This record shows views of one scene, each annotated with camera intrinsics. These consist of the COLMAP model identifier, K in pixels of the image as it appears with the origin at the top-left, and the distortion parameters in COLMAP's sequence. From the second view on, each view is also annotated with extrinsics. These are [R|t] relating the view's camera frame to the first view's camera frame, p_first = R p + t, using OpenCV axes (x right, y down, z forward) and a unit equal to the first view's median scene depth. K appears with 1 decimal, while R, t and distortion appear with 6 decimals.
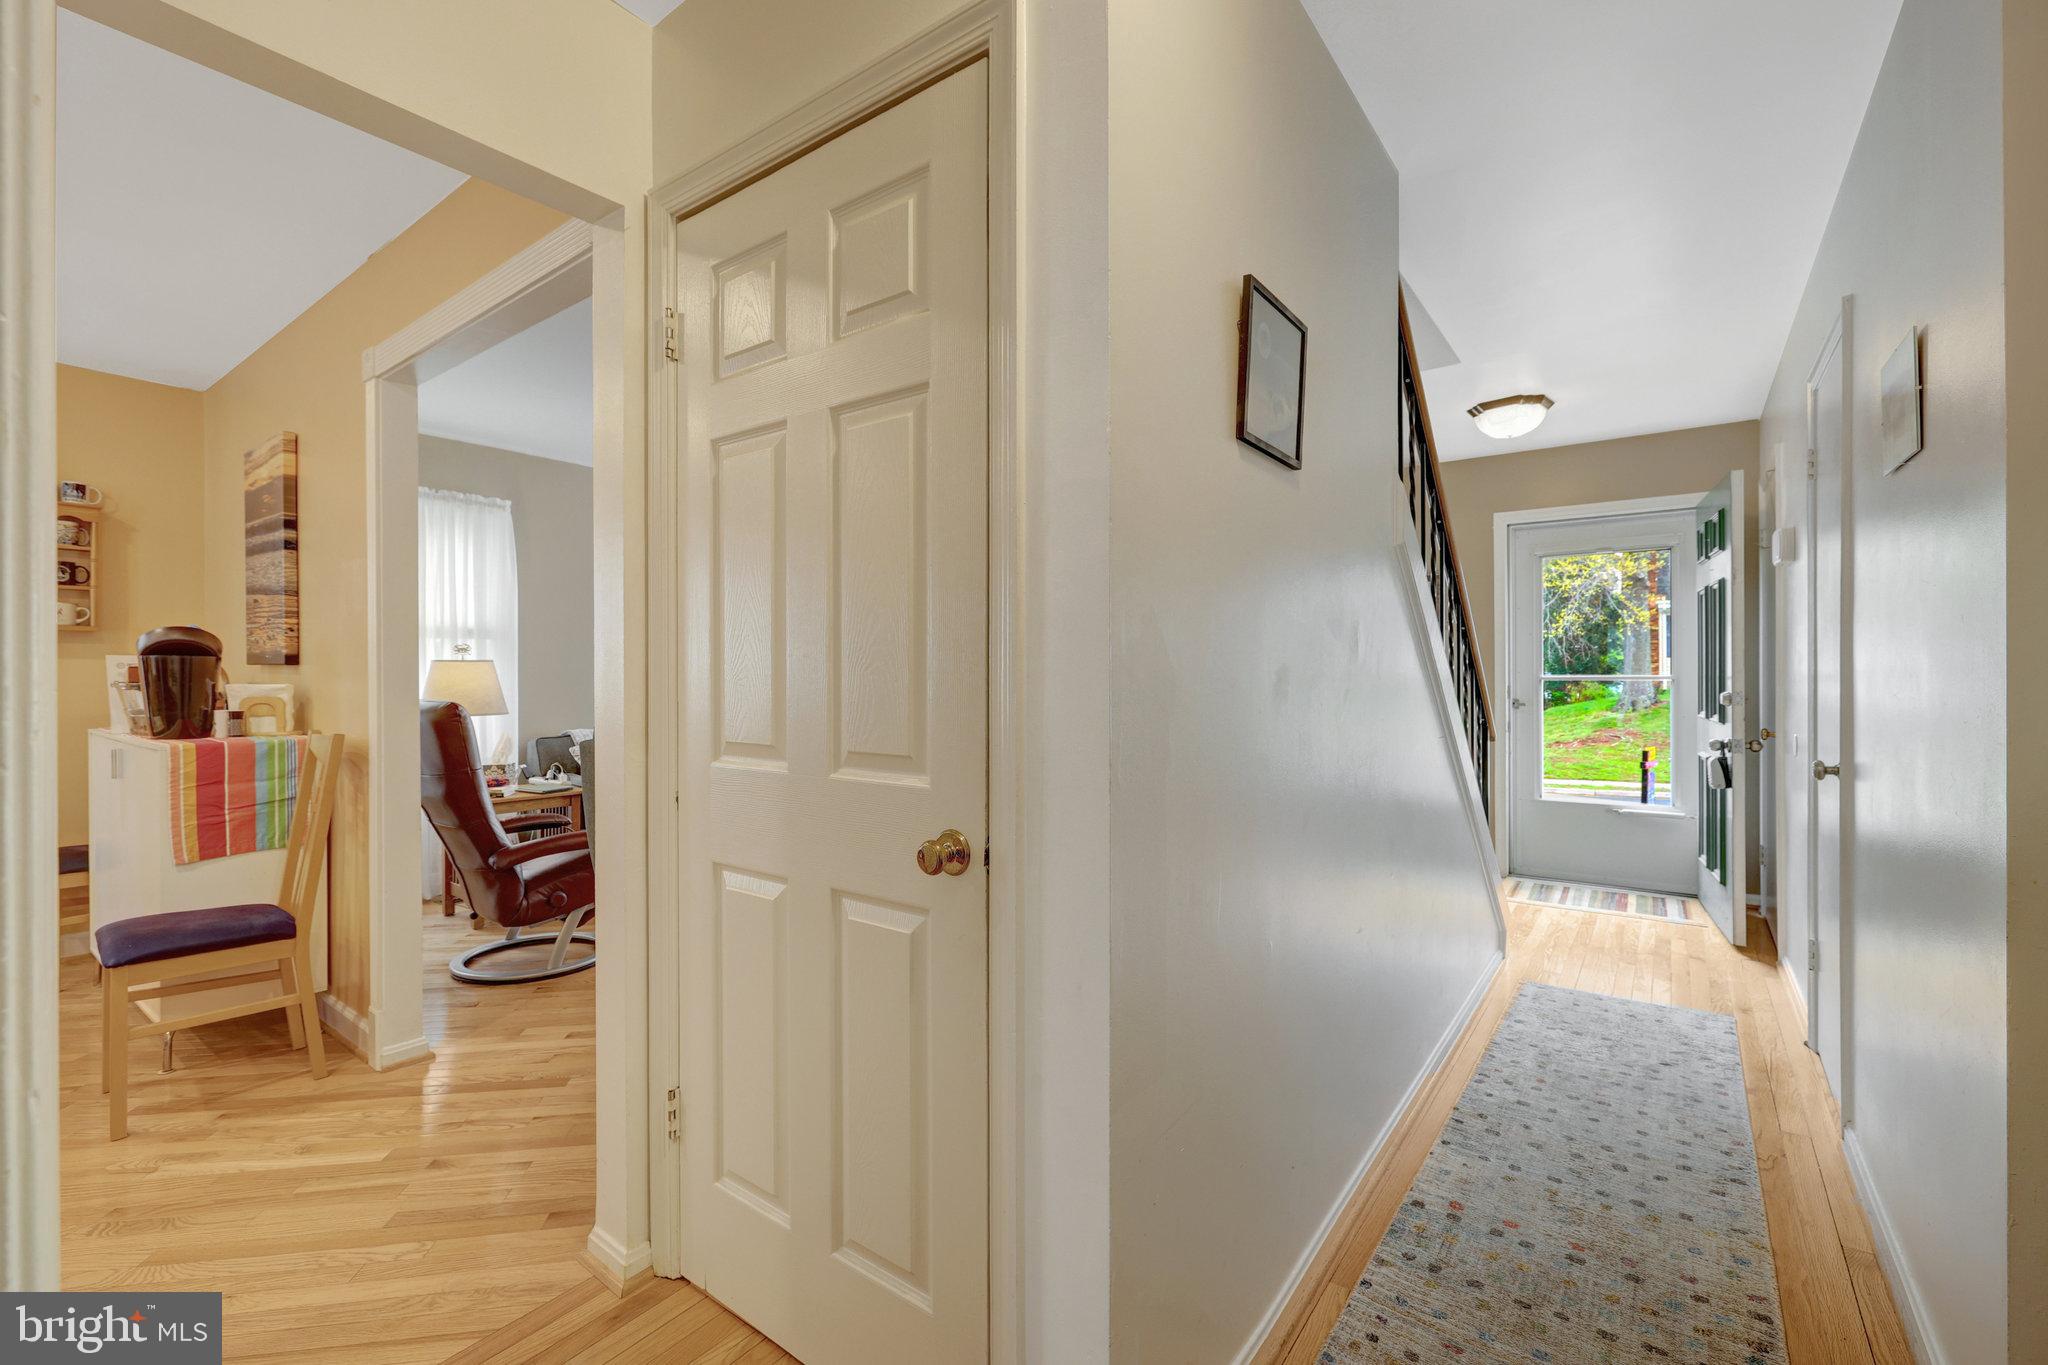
lens RADIAL K [[875.5, 0, 1022.9], [0, 875.5, 687.1], [0, 0, 1]] dist [0.000569, 0.000270]
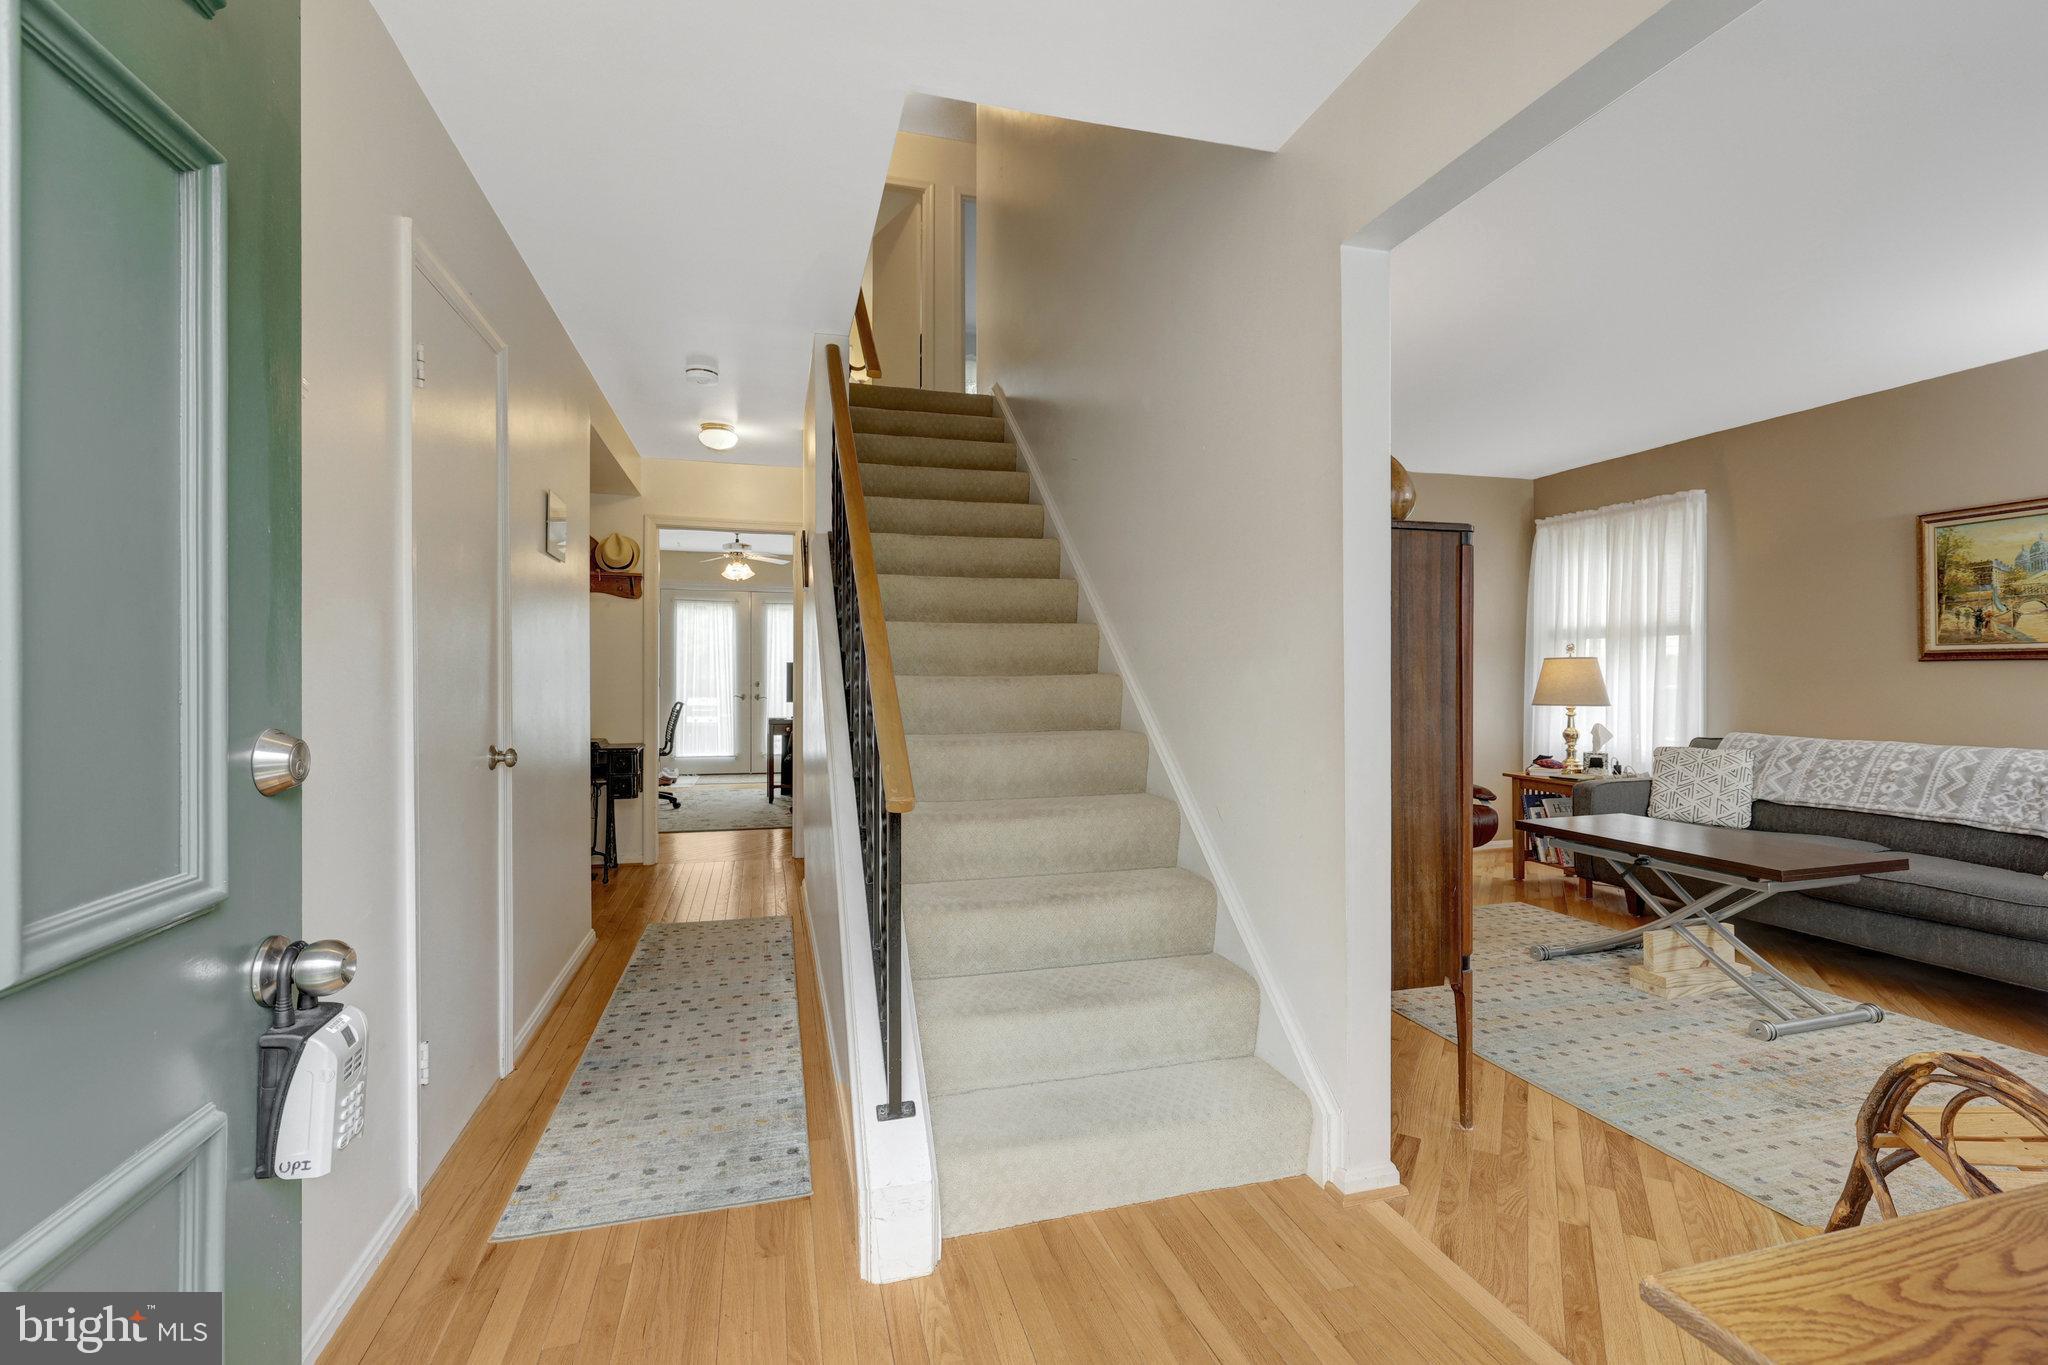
lens RADIAL K [[896.4, 0, 1021.2], [0, 896.4, 678.0], [0, 0, 1]] dist [-0.002146, -0.000132]
pose [[-0.611978, 0.003729, -0.790866, 1.118549], [-0.004690, 0.999954, 0.008344, -0.015347], [0.790861, 0.008816, -0.611933, 1.733085]]
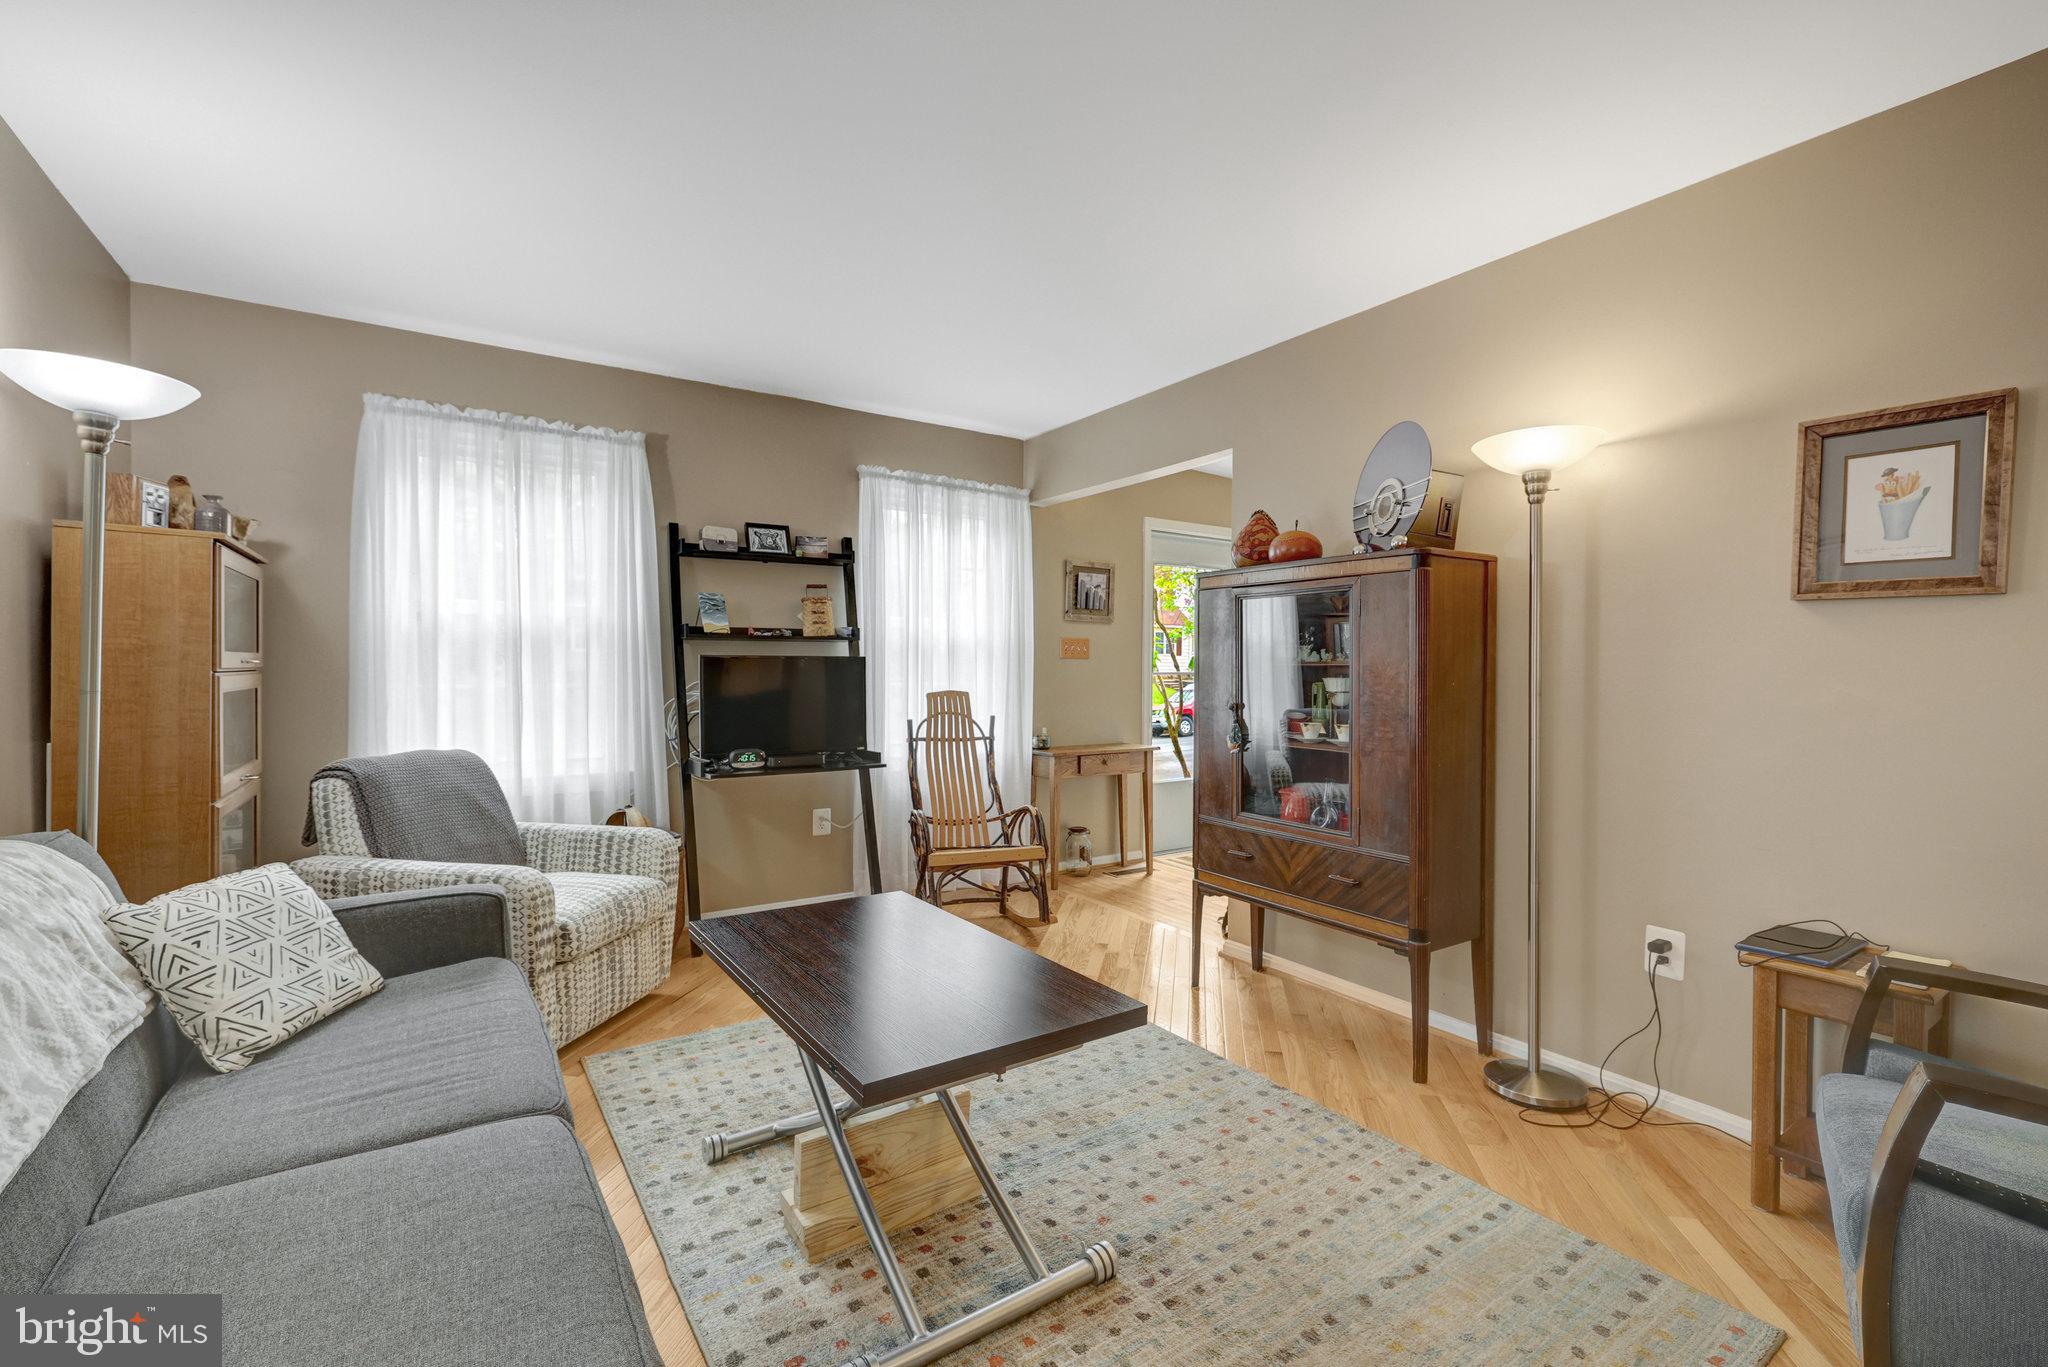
lens RADIAL K [[875.5, 0, 1022.9], [0, 875.5, 688.1], [0, 0, 1]] dist [0.000569, 0.000270]
pose [[0.331979, -0.015103, 0.943166, -0.903042], [-0.001321, 0.999863, 0.016476, -0.018614], [-0.943286, -0.006716, 0.331914, 1.396473]]
